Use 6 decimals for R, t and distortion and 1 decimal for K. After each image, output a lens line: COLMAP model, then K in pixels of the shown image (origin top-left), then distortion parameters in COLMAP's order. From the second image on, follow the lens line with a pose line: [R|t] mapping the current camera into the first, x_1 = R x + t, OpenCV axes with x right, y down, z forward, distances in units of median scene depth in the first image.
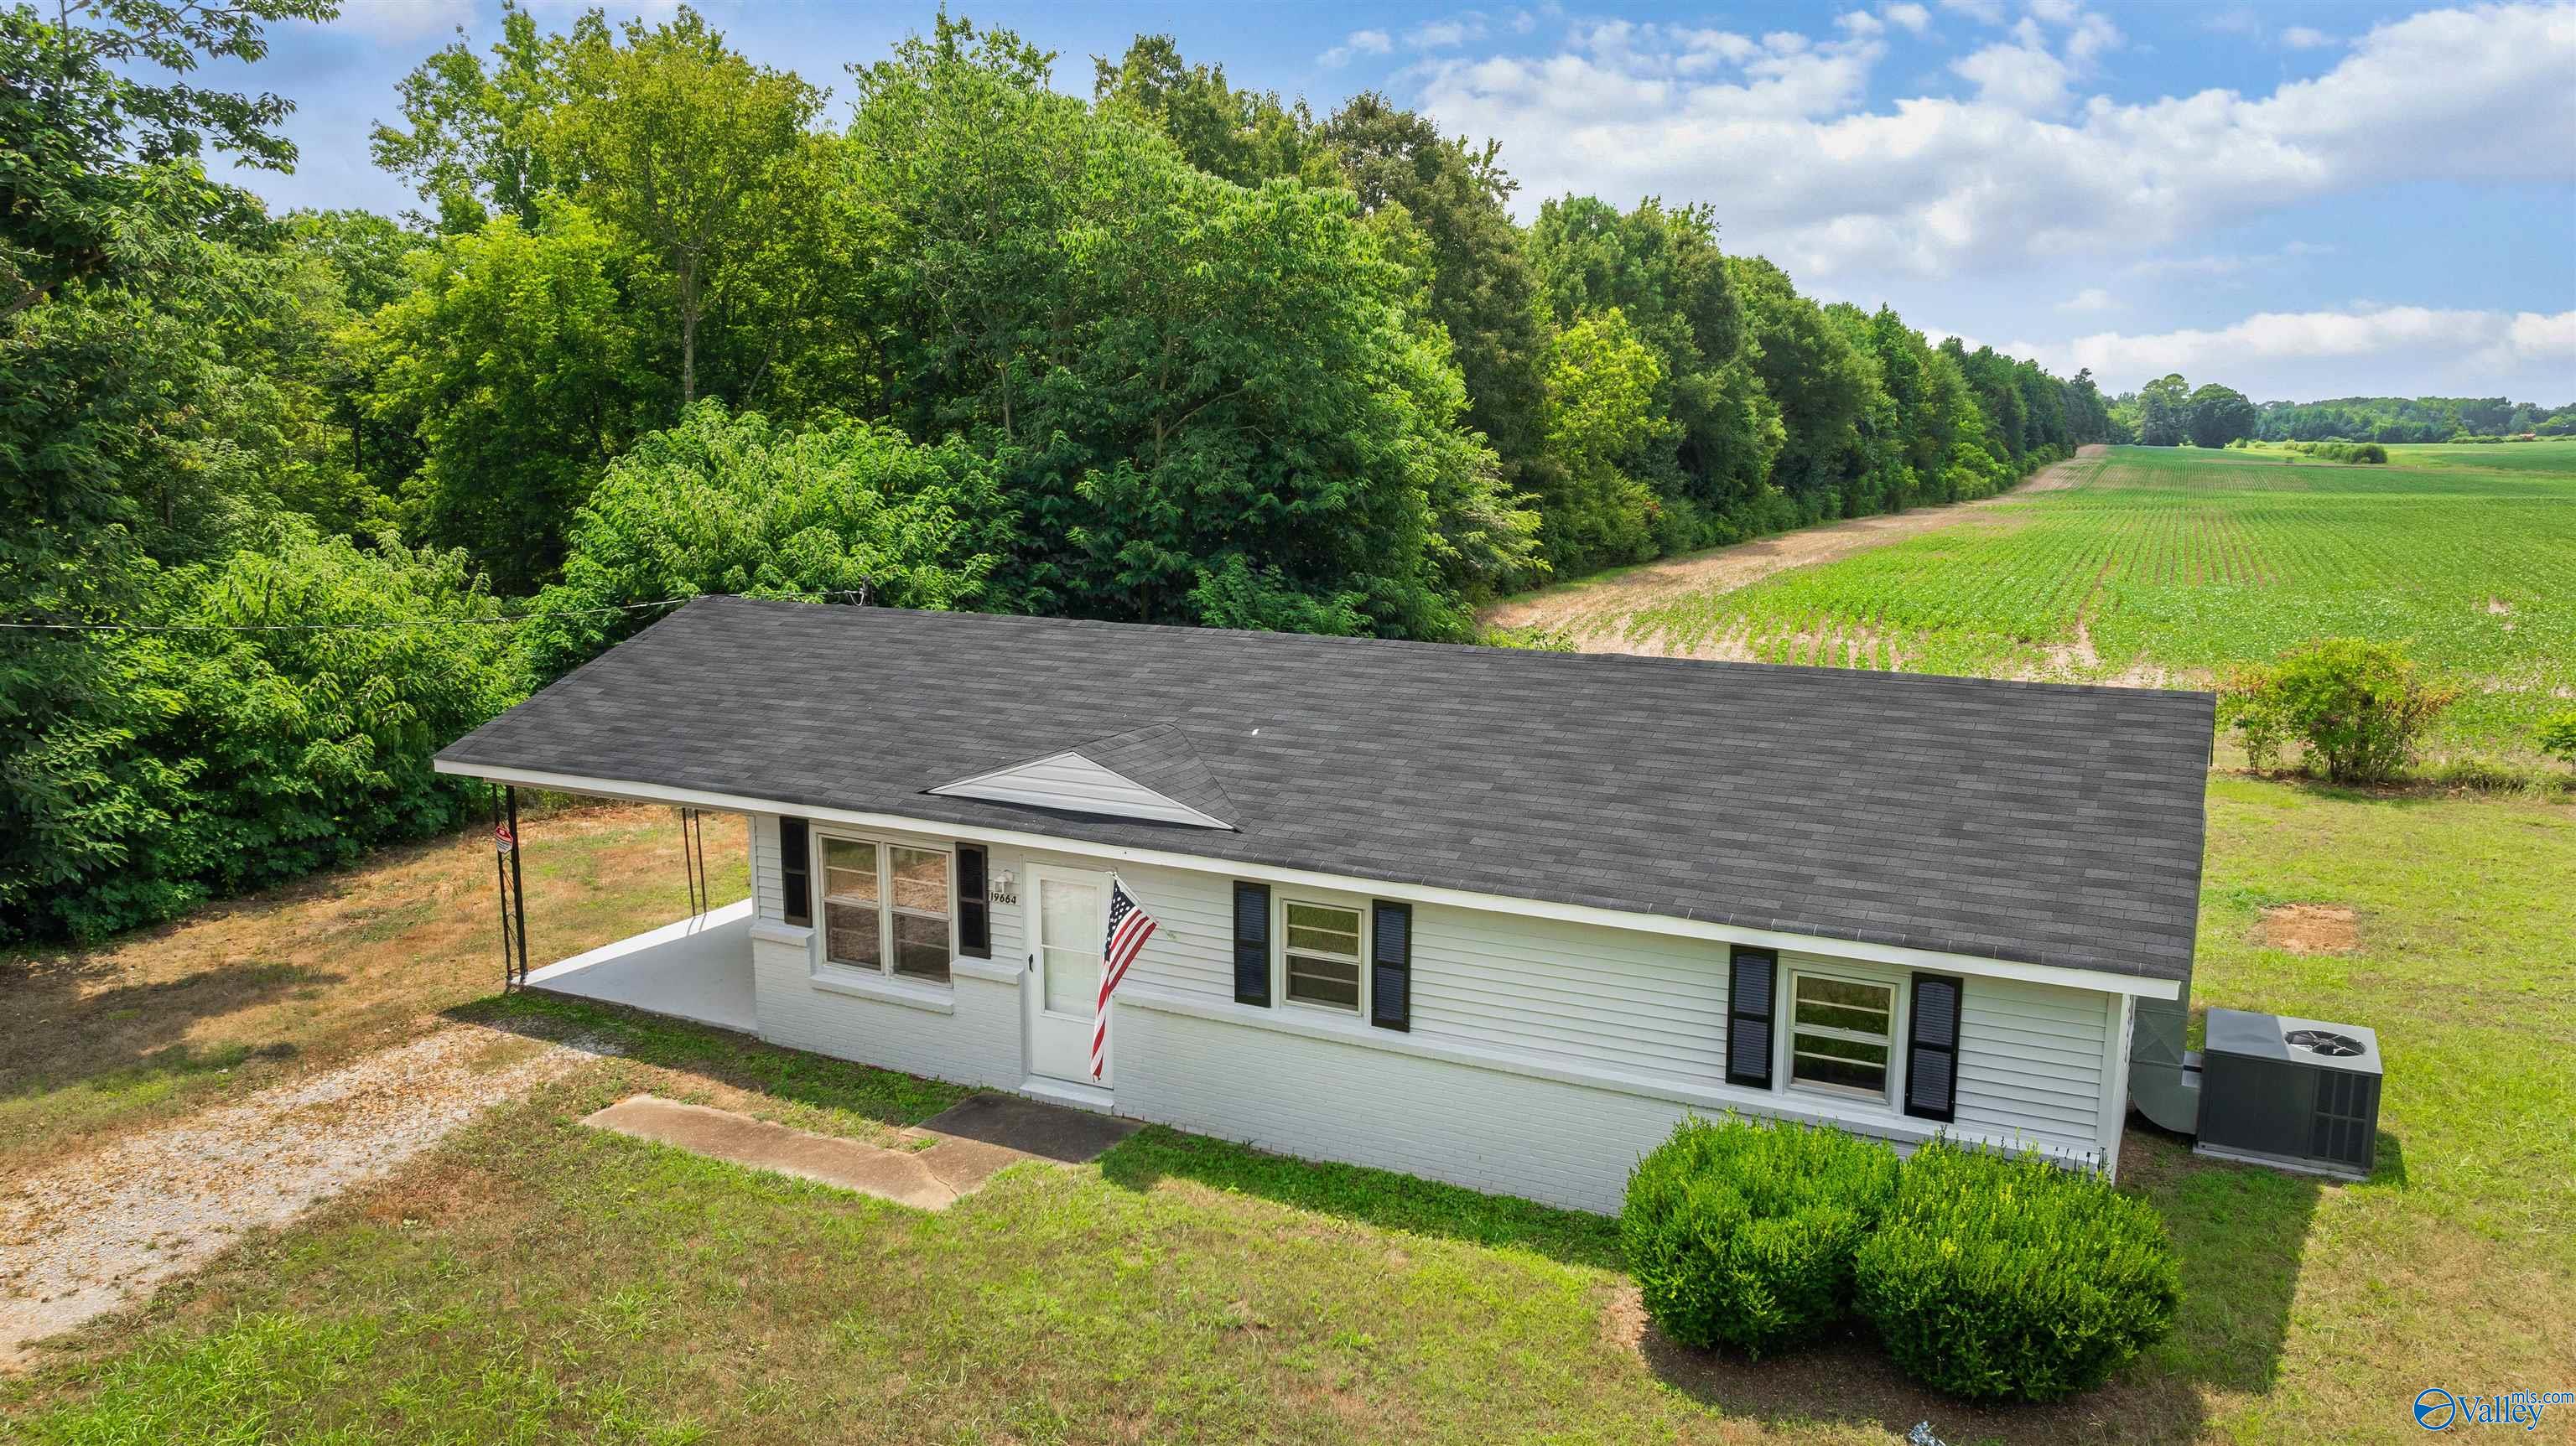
lens RADIAL K [[1829.4, 0, 1284.1], [0, 1829.4, 714.7], [0, 0, 1]] dist [-0.022735, -0.000705]
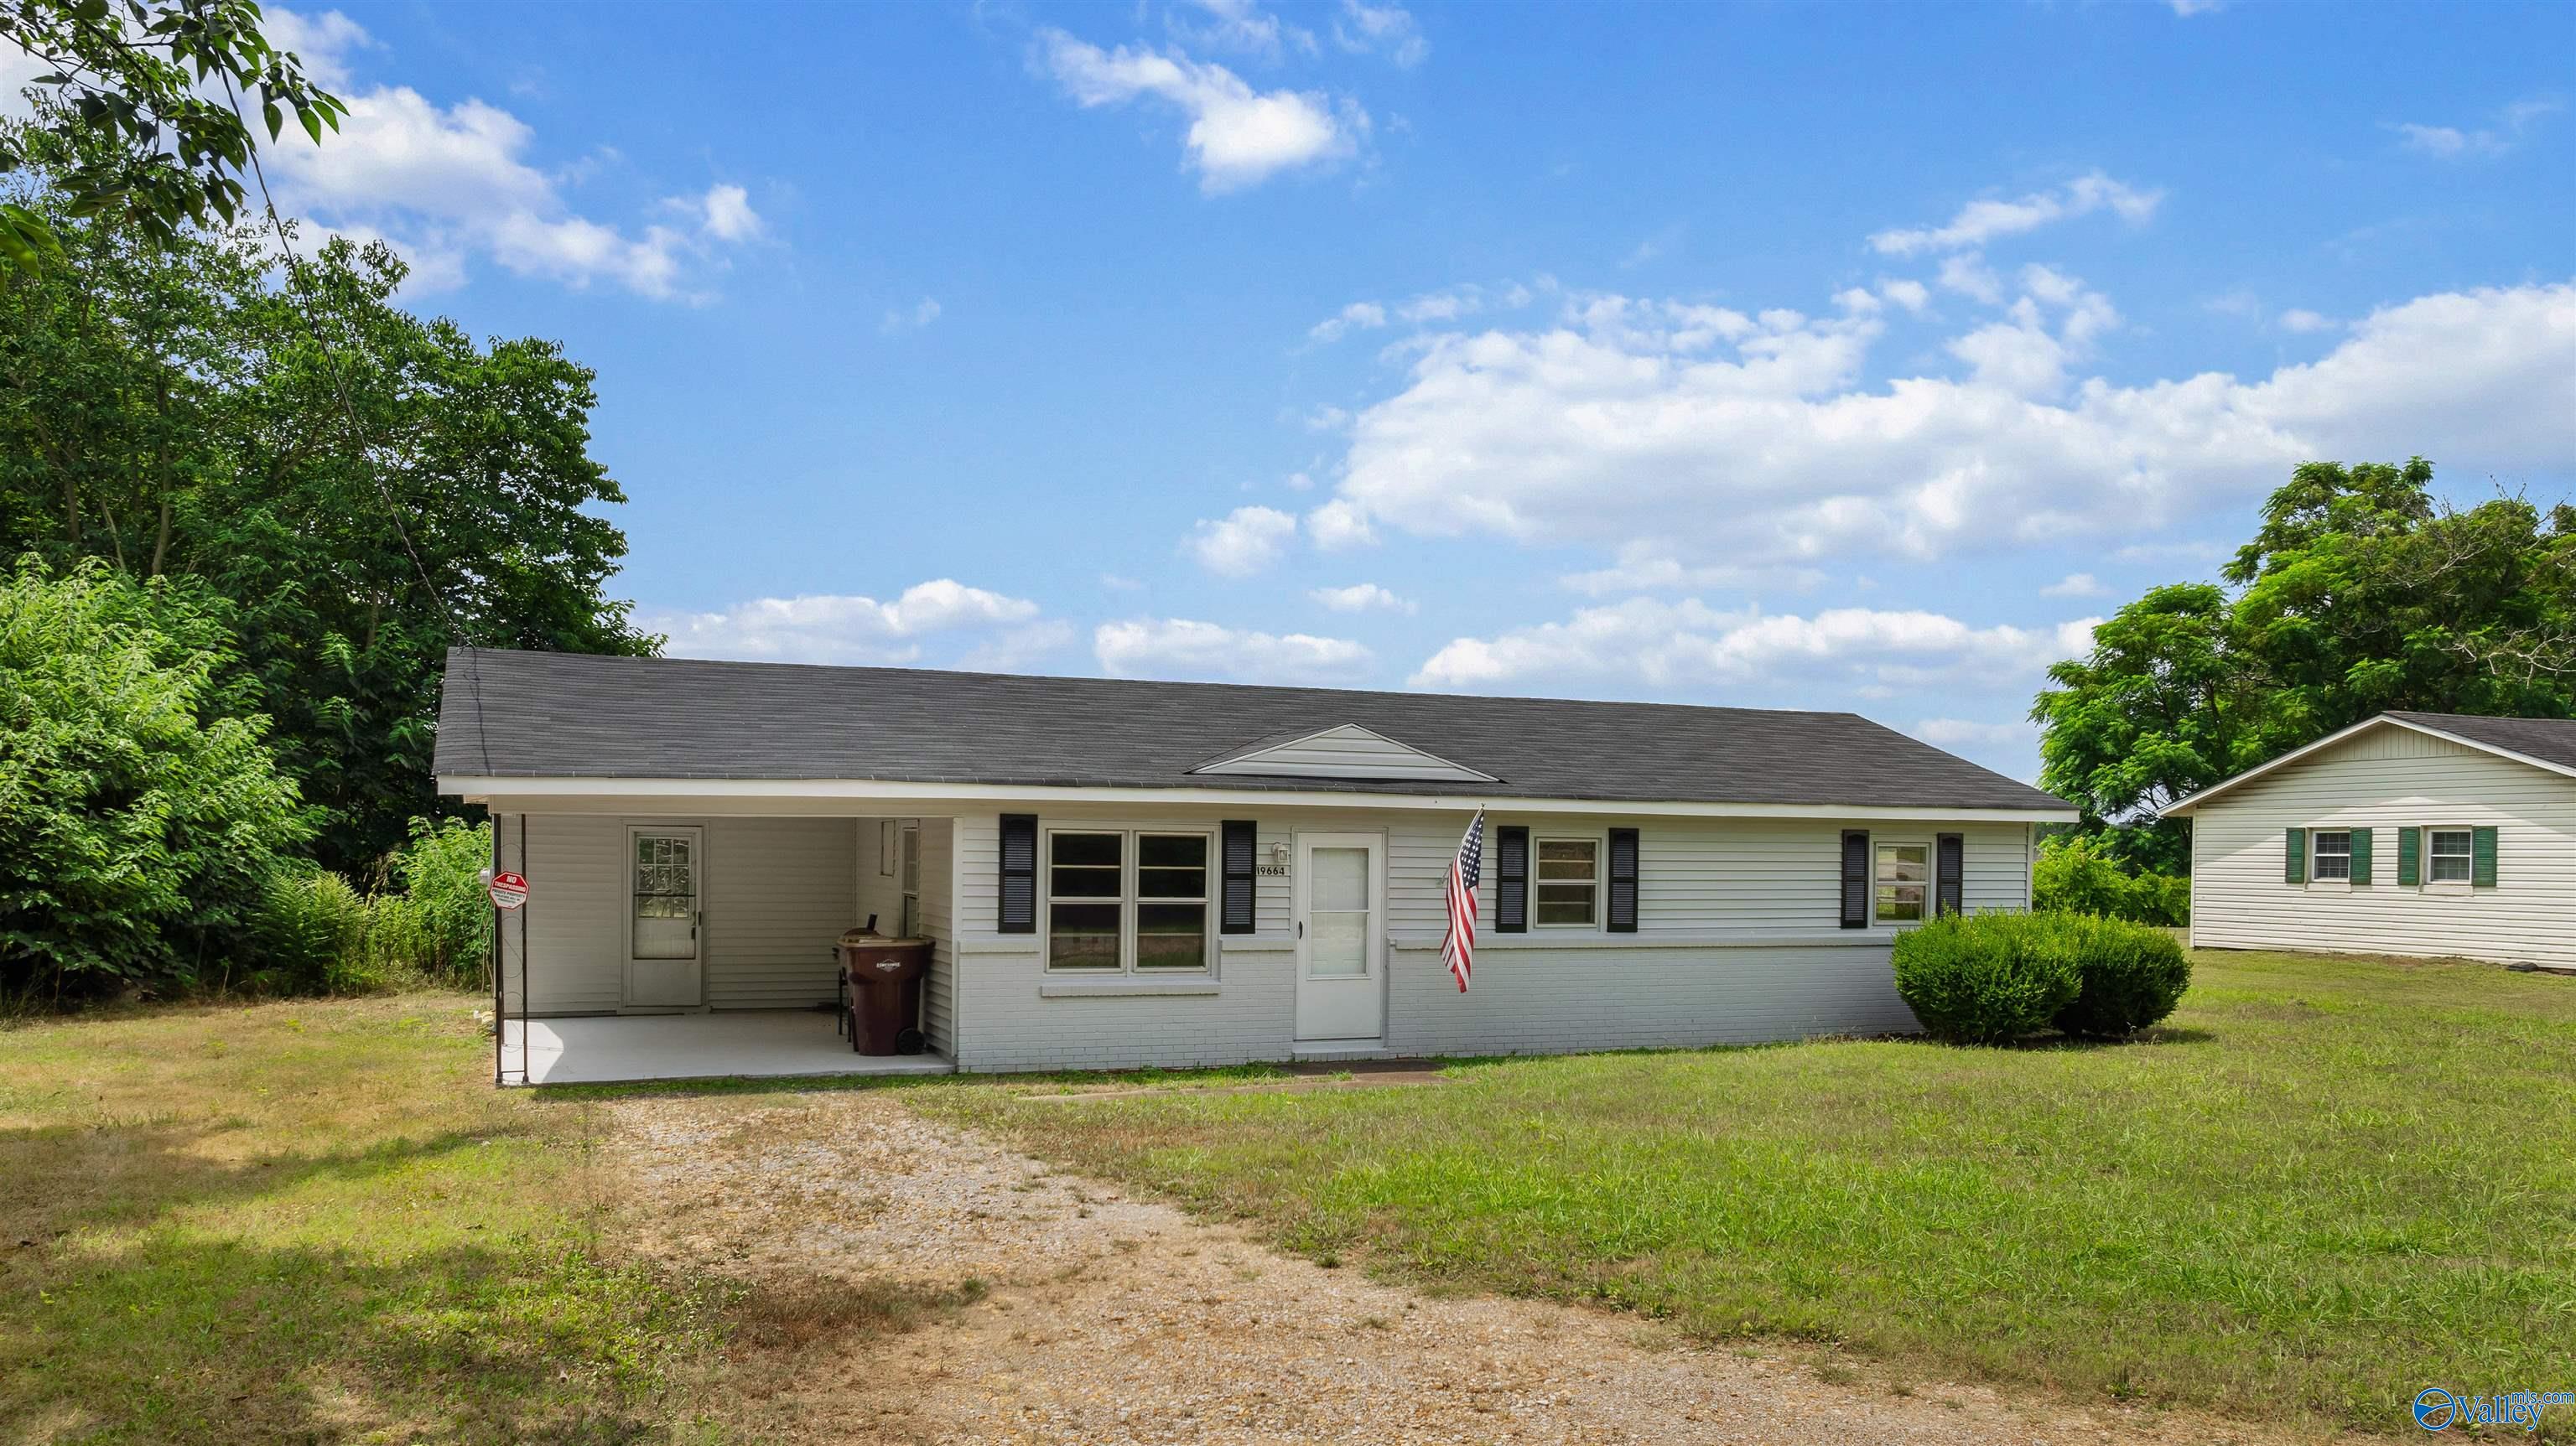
lens RADIAL K [[1909.5, 0, 1283.5], [0, 1909.5, 905.5], [0, 0, 1]] dist [-0.008917, -0.001286]
pose [[0.643627, -0.014973, 0.765193, -0.951644], [0.113023, 0.990706, -0.075681, 0.196566], [-0.756948, 0.135195, 0.639338, 0.289147]]
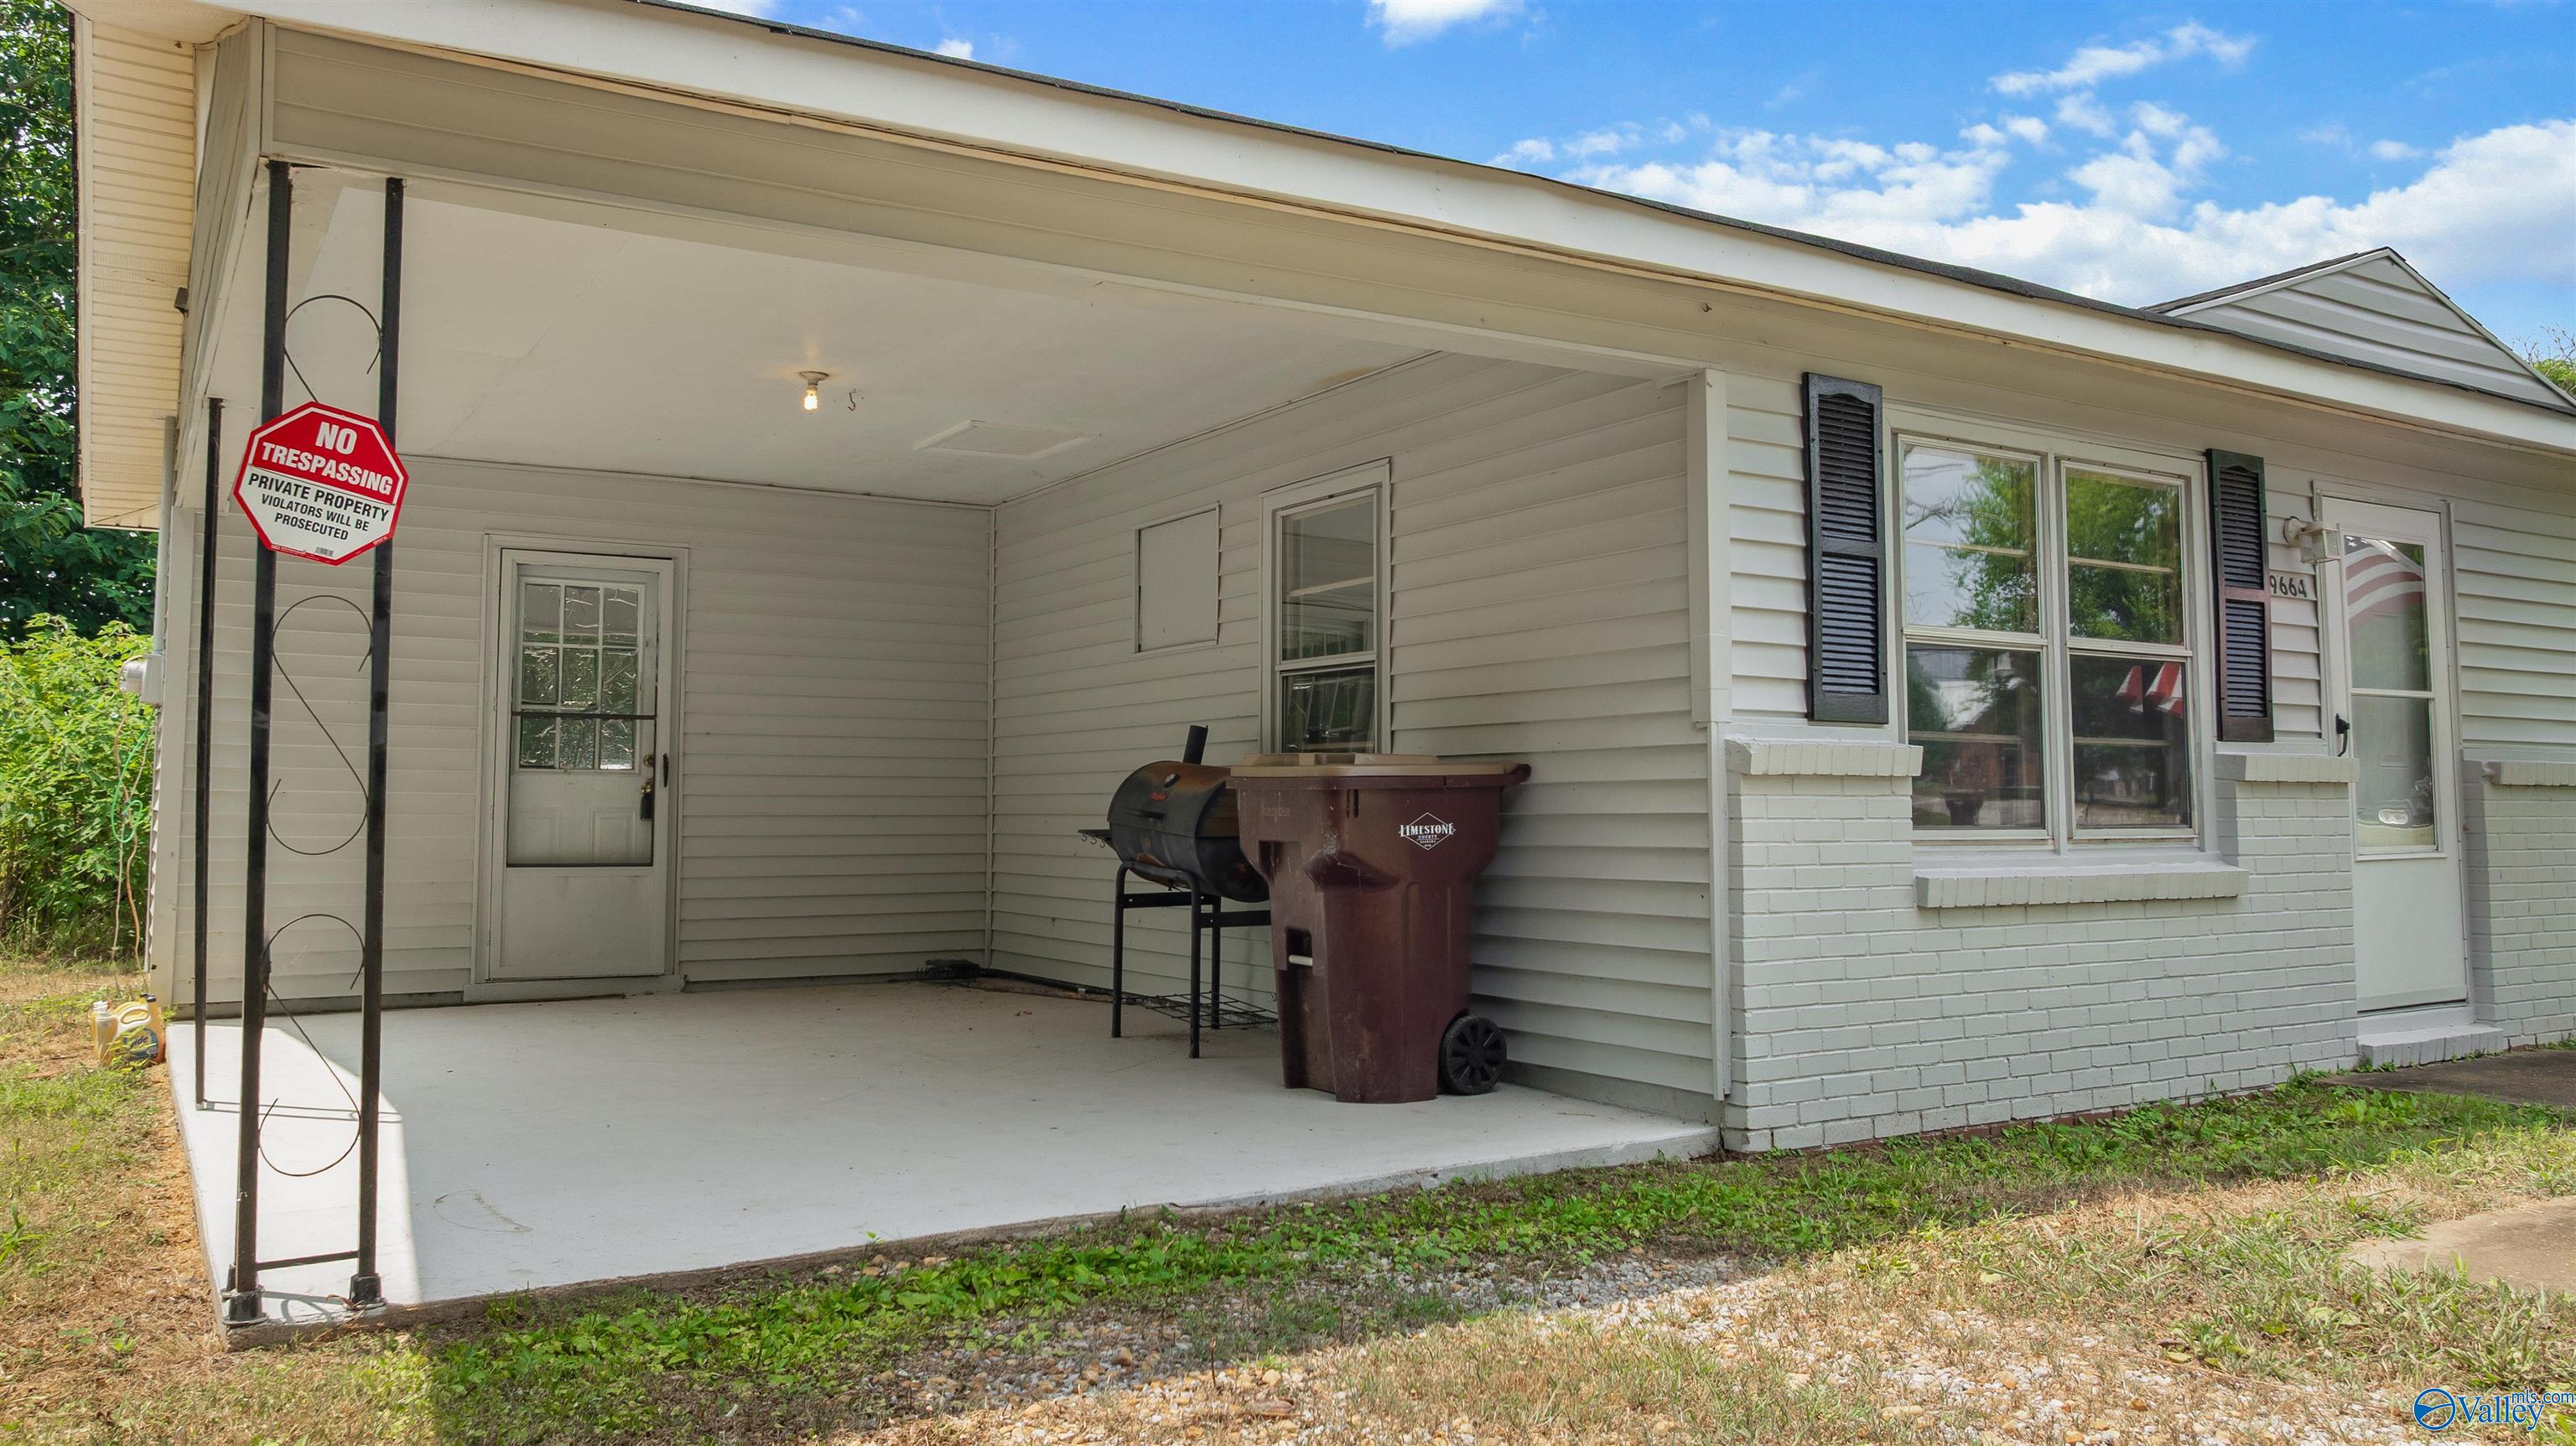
lens RADIAL K [[1934.0, 0, 1274.0], [0, 1934.0, 611.7], [0, 0, 1]] dist [-0.019204, -0.002529]
pose [[0.510214, 0.086965, 0.855639, -0.627970], [0.142674, 0.972531, -0.183922, 0.149065], [-0.848131, 0.215917, 0.483791, 0.952053]]
